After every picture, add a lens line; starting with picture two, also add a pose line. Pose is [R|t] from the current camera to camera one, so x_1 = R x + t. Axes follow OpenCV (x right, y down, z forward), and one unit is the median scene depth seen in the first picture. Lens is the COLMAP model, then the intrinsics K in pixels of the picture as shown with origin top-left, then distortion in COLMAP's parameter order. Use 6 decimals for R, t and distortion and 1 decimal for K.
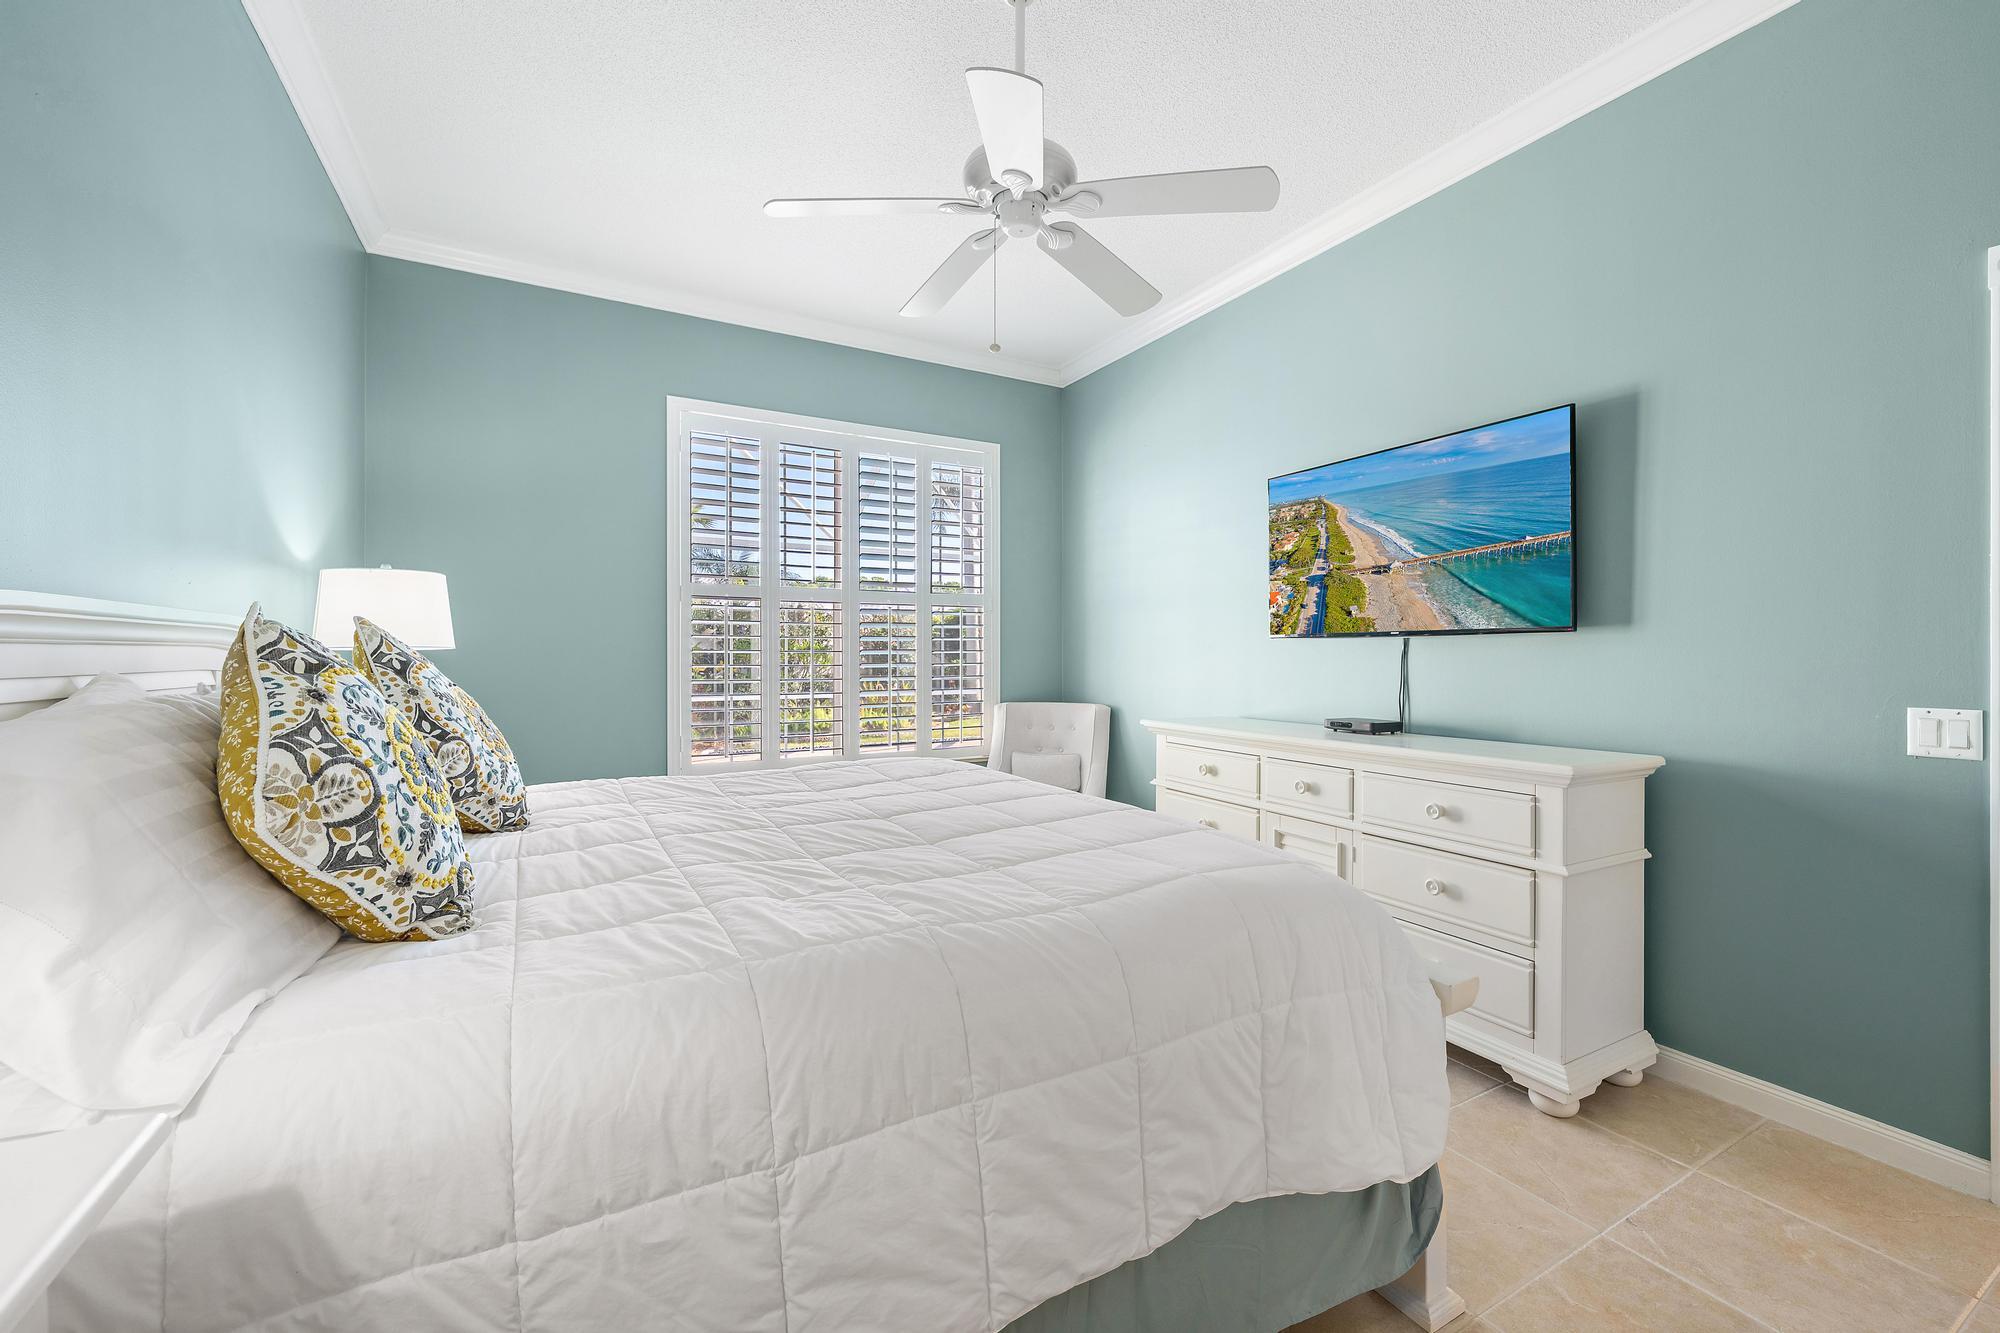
lens RADIAL K [[784.5, 0, 1003.9], [0, 784.5, 664.4], [0, 0, 1]] dist [0.002617, 0.000415]
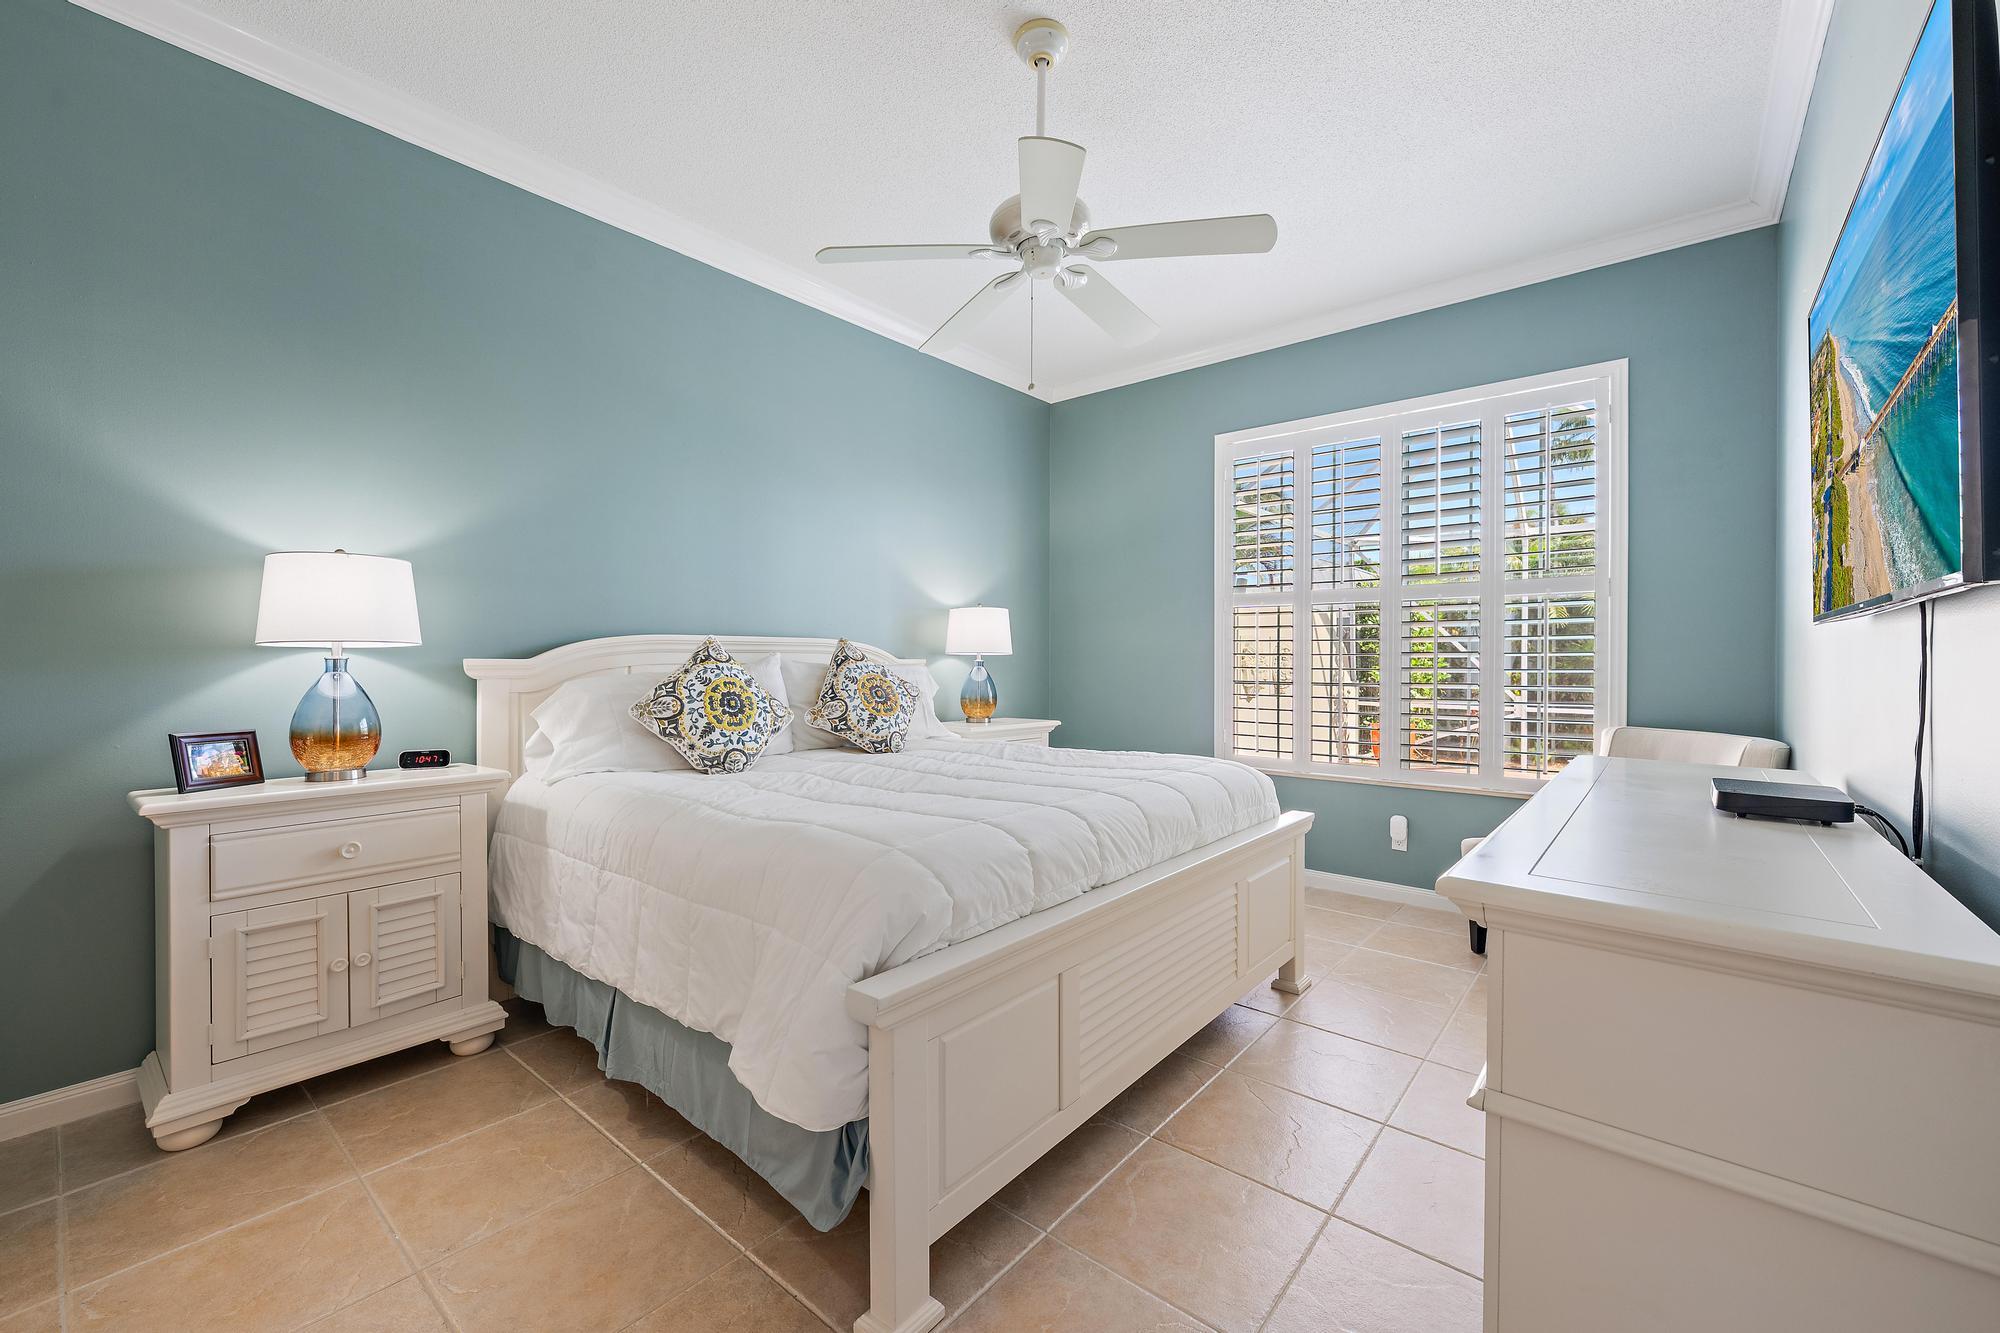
lens RADIAL K [[784.5, 0, 1010.0], [0, 784.5, 661.5], [0, 0, 1]] dist [0.002617, 0.000415]
pose [[0.365820, 0.003918, -0.930677, 0.650111], [-0.013743, 0.999905, -0.001192, -0.001742], [0.930584, 0.013227, 0.365839, 0.349877]]
